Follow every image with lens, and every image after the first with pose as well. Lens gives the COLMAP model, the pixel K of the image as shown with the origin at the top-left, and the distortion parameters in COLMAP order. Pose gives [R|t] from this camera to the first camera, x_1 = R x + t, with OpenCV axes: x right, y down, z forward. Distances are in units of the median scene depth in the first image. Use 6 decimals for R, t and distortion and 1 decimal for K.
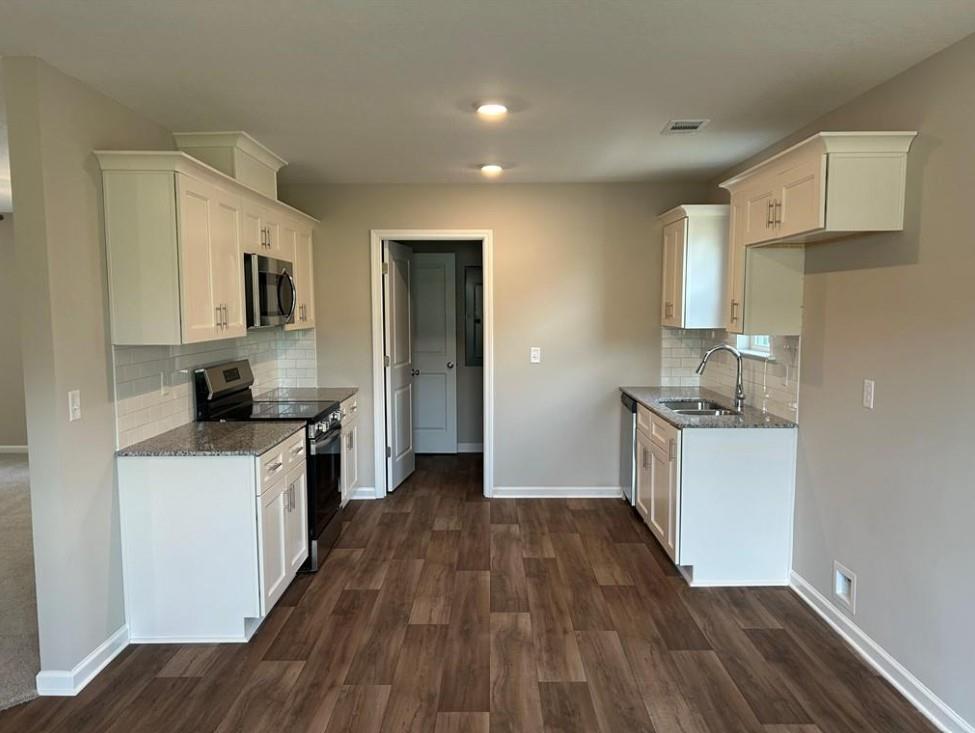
lens RADIAL K [[738.7, 0, 489.3], [0, 738.7, 382.1], [0, 0, 1]] dist [0.034958, -0.027026]
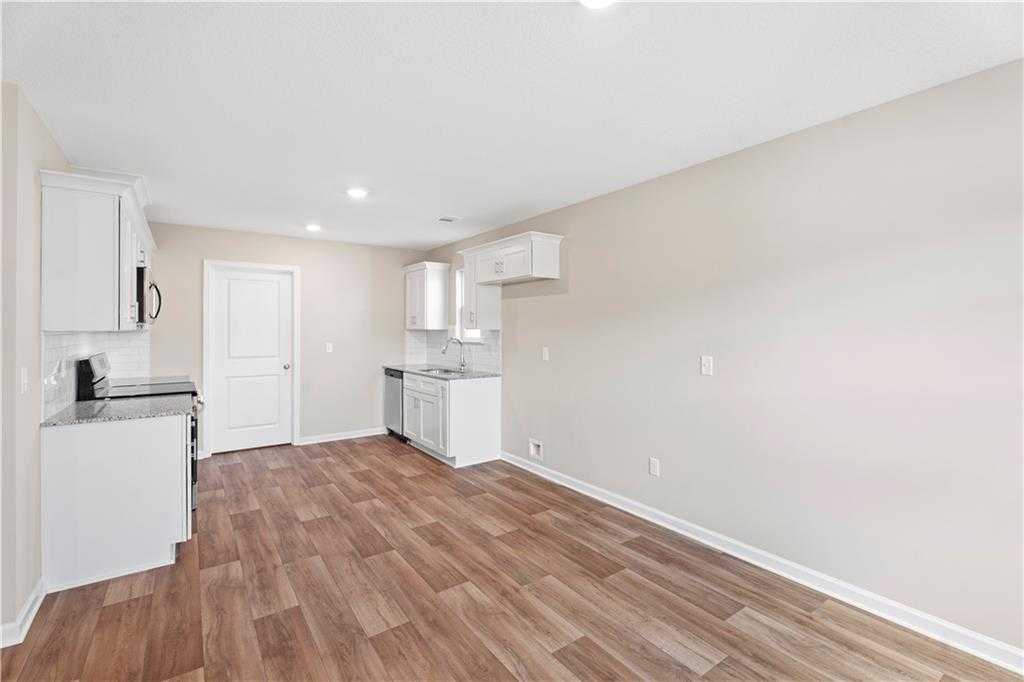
lens RADIAL K [[454.5, 0, 514.6], [0, 454.5, 326.8], [0, 0, 1]] dist [0.000351, 0.000037]
pose [[0.811979, 0.006856, 0.583646, -0.261352], [0.057411, 0.994144, -0.091550, 0.043544], [-0.580856, 0.107845, 0.806831, -0.011114]]
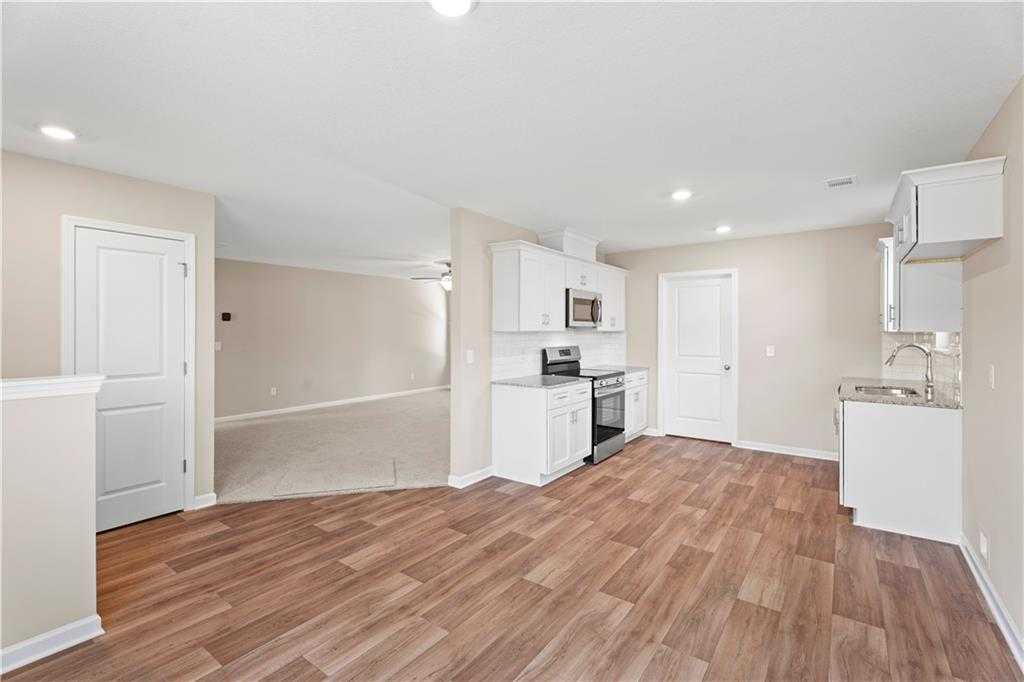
lens RADIAL K [[454.5, 0, 513.4], [0, 454.5, 330.4], [0, 0, 1]] dist [0.000351, 0.000037]
pose [[0.810359, 0.004789, -0.585915, 0.255339], [-0.065046, 0.994521, -0.081833, 0.041802], [0.582312, 0.104426, 0.806230, -0.023857]]
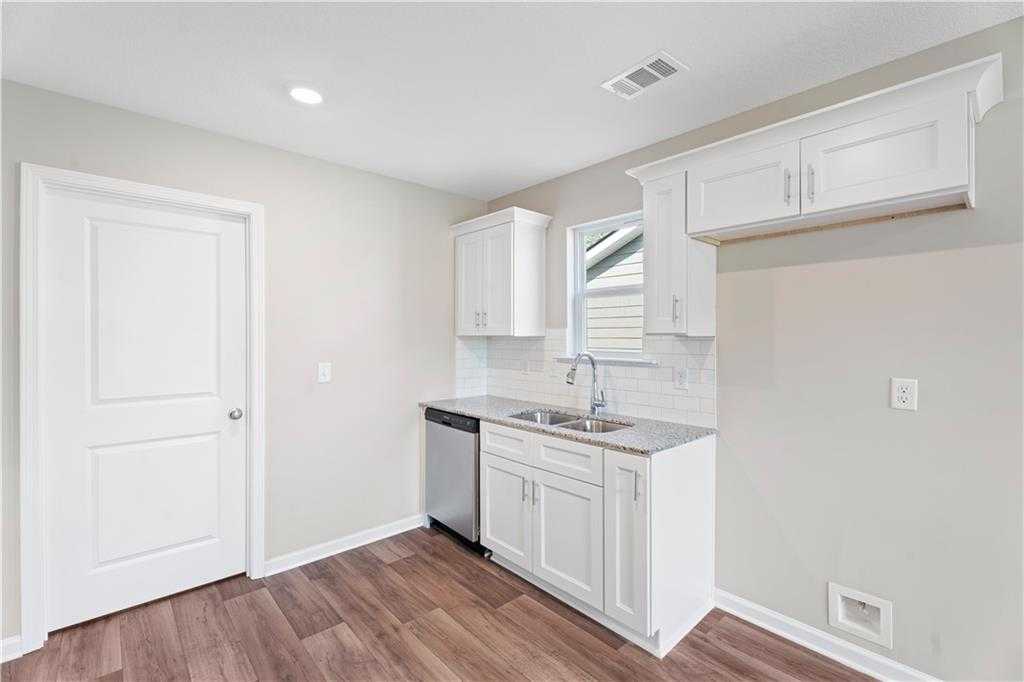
lens RADIAL K [[454.5, 0, 516.1], [0, 454.5, 337.5], [0, 0, 1]] dist [0.000351, 0.000037]
pose [[0.741546, 0.005661, 0.670878, -0.160751], [0.066143, 0.994476, -0.081501, -0.028982], [-0.667634, 0.104811, 0.737075, 0.725363]]
